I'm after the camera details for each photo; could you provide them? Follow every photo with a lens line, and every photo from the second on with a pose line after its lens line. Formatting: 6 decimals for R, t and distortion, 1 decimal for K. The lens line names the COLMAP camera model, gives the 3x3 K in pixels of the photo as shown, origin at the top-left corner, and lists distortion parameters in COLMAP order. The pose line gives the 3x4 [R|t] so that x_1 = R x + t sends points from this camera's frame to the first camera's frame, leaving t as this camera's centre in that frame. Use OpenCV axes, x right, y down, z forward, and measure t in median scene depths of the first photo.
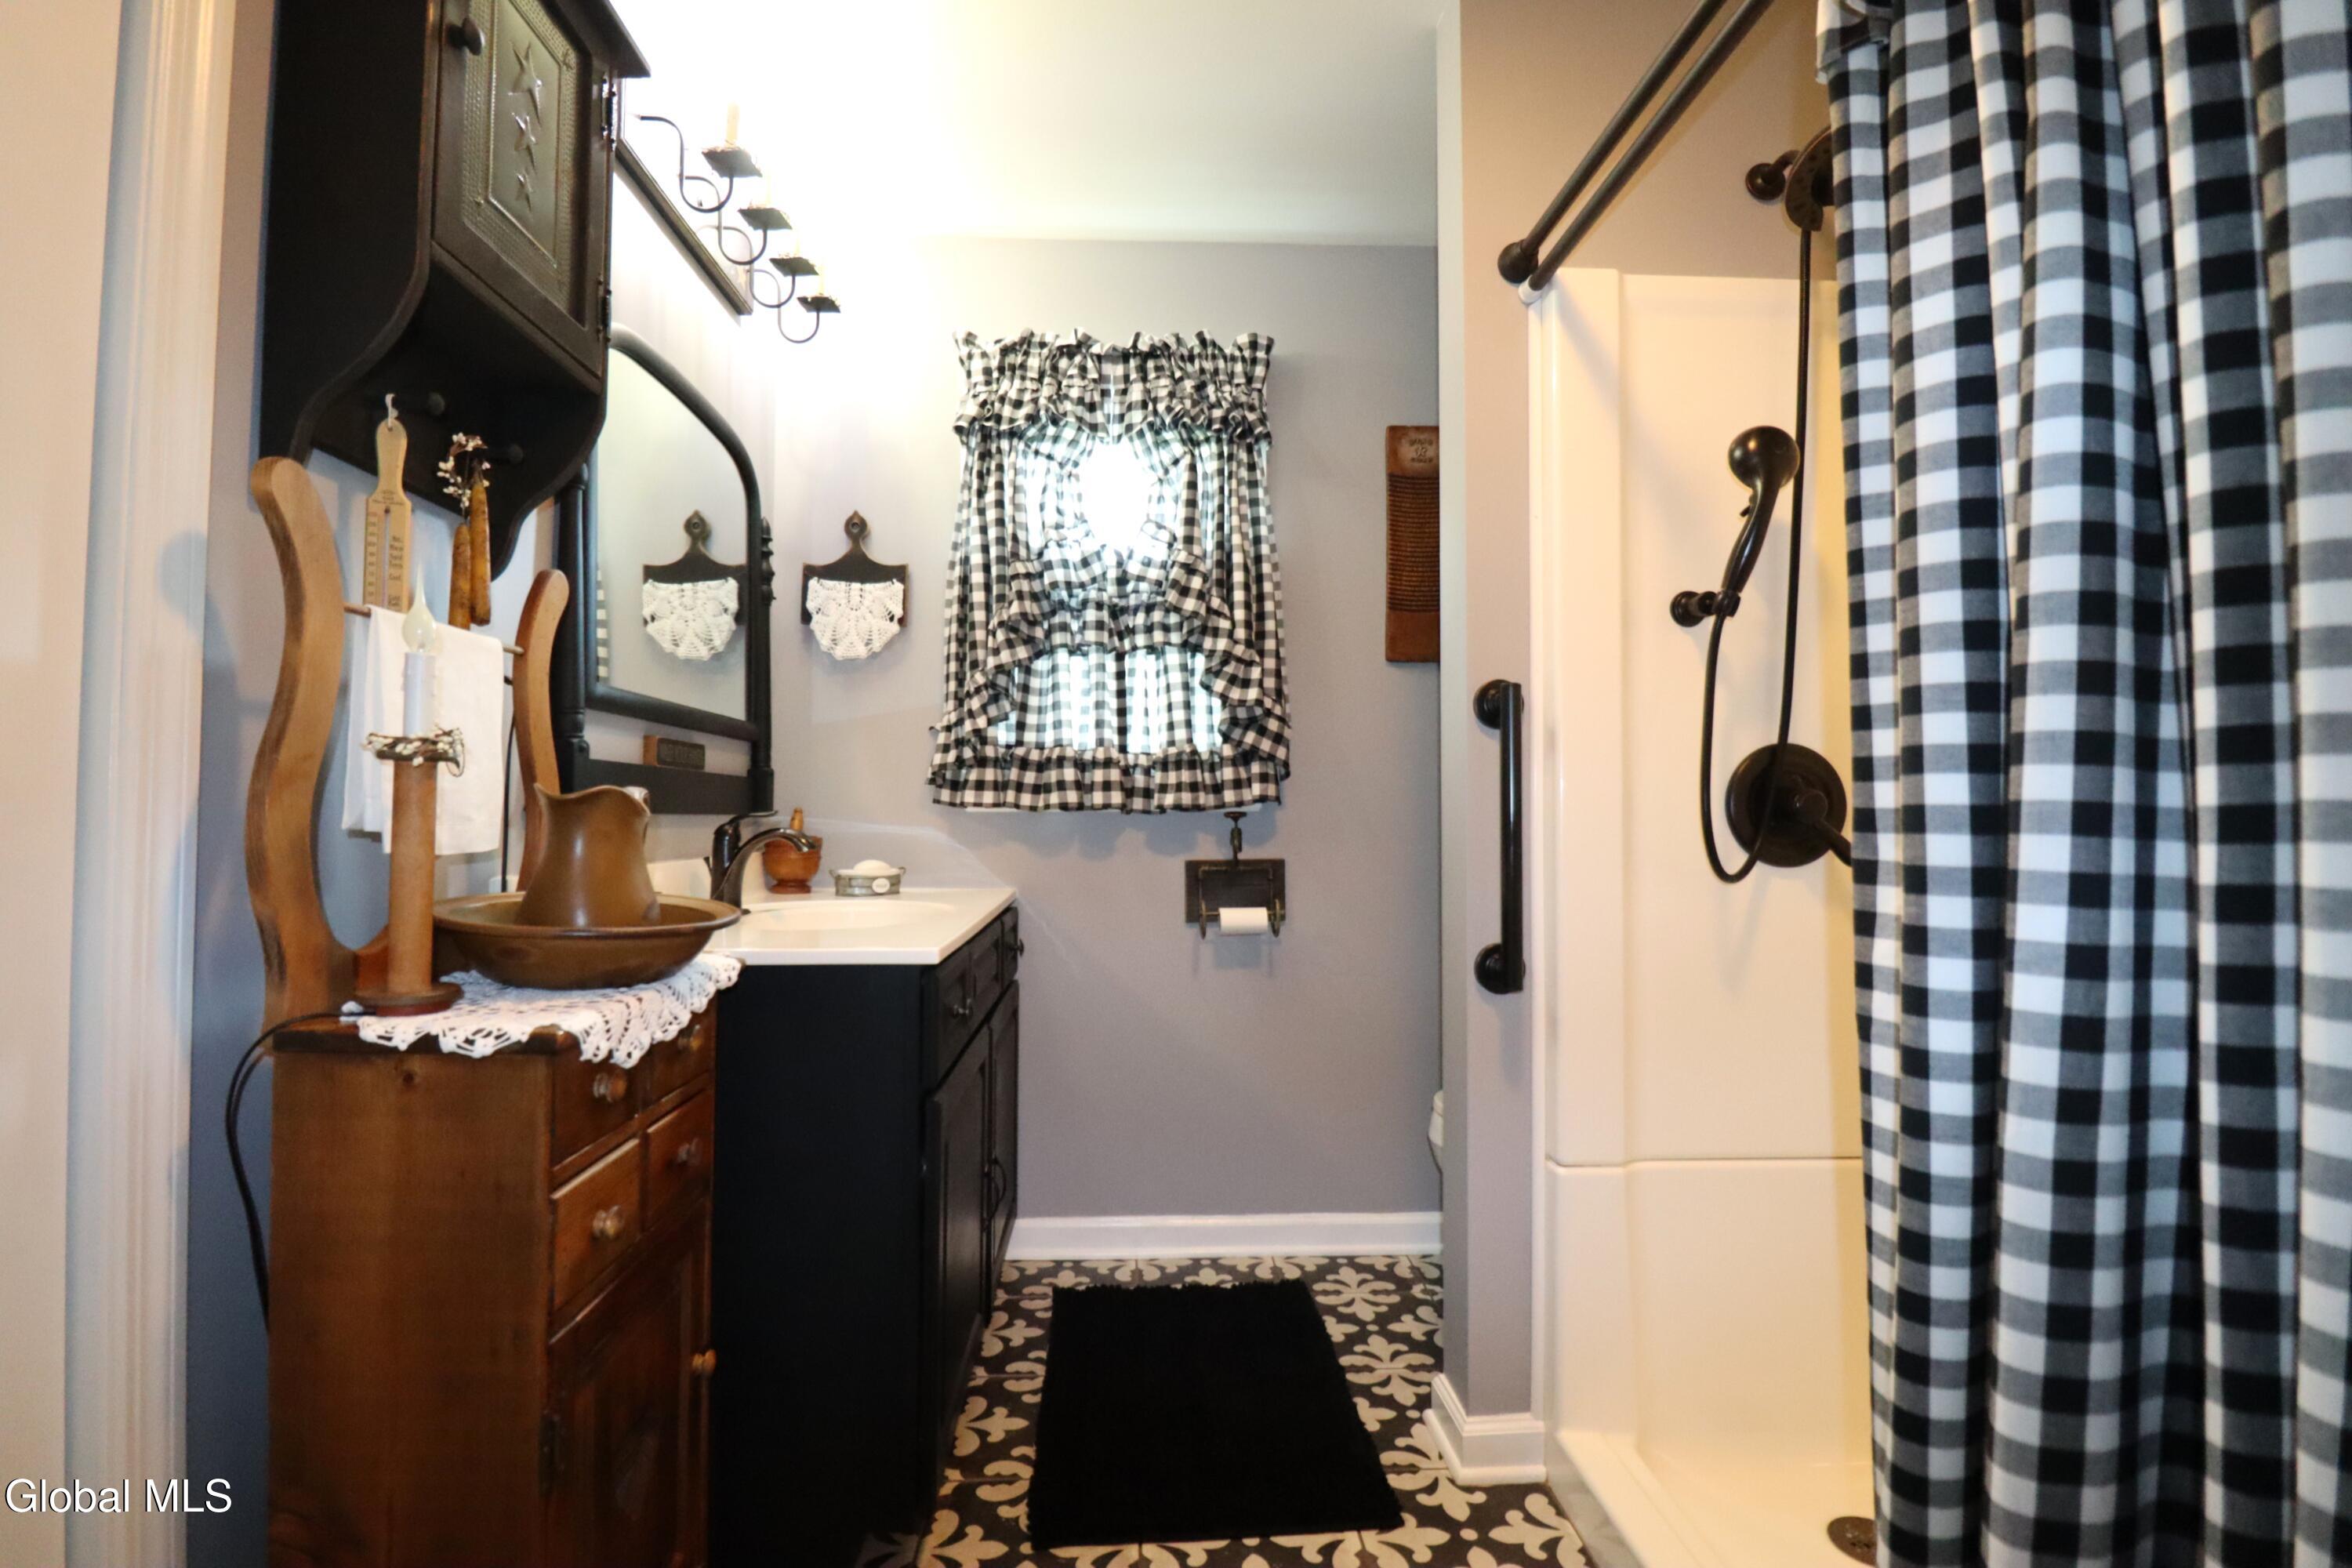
lens RADIAL K [[1087.7, 0, 1172.5], [0, 1087.7, 780.2], [0, 0, 1]] dist [0.002344, -0.015061]
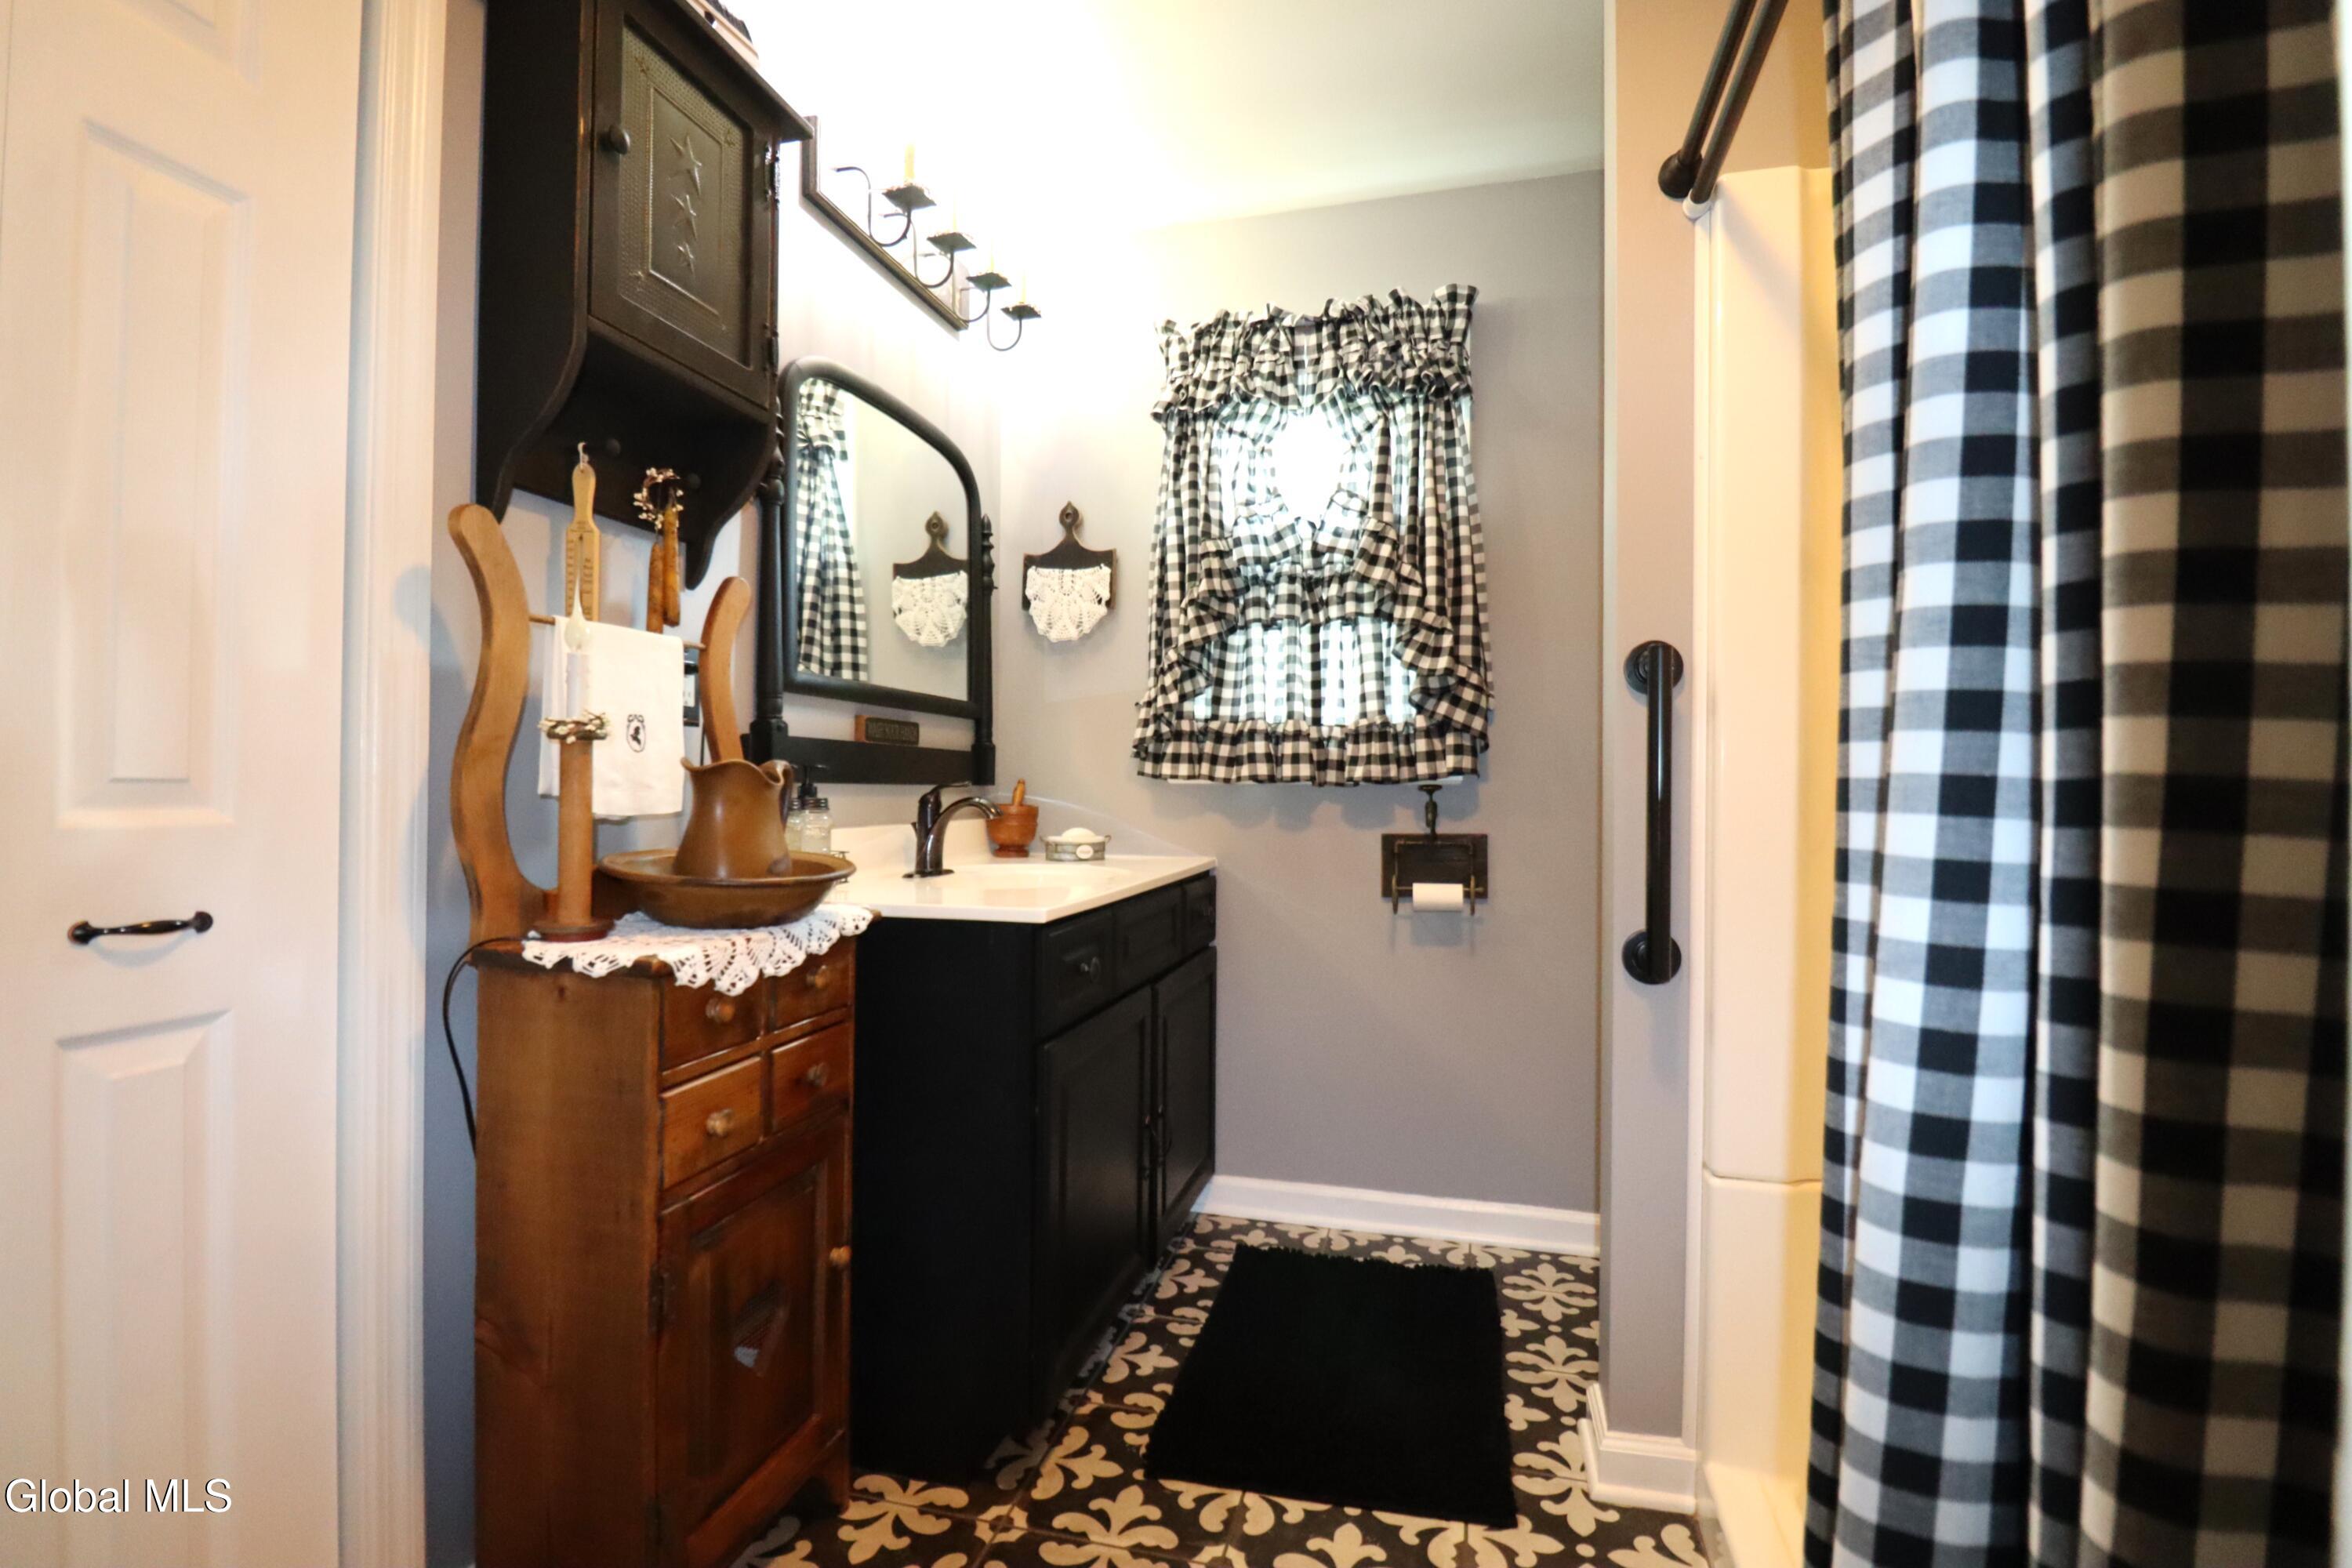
lens RADIAL K [[1088.9, 0, 1176.9], [0, 1088.9, 778.9], [0, 0, 1]] dist [0.004235, -0.017744]
pose [[0.953745, 0.003349, -0.300597, 0.135972], [0.003800, 0.999724, 0.023195, 0.000396], [0.300592, -0.023264, 0.953469, 0.005268]]
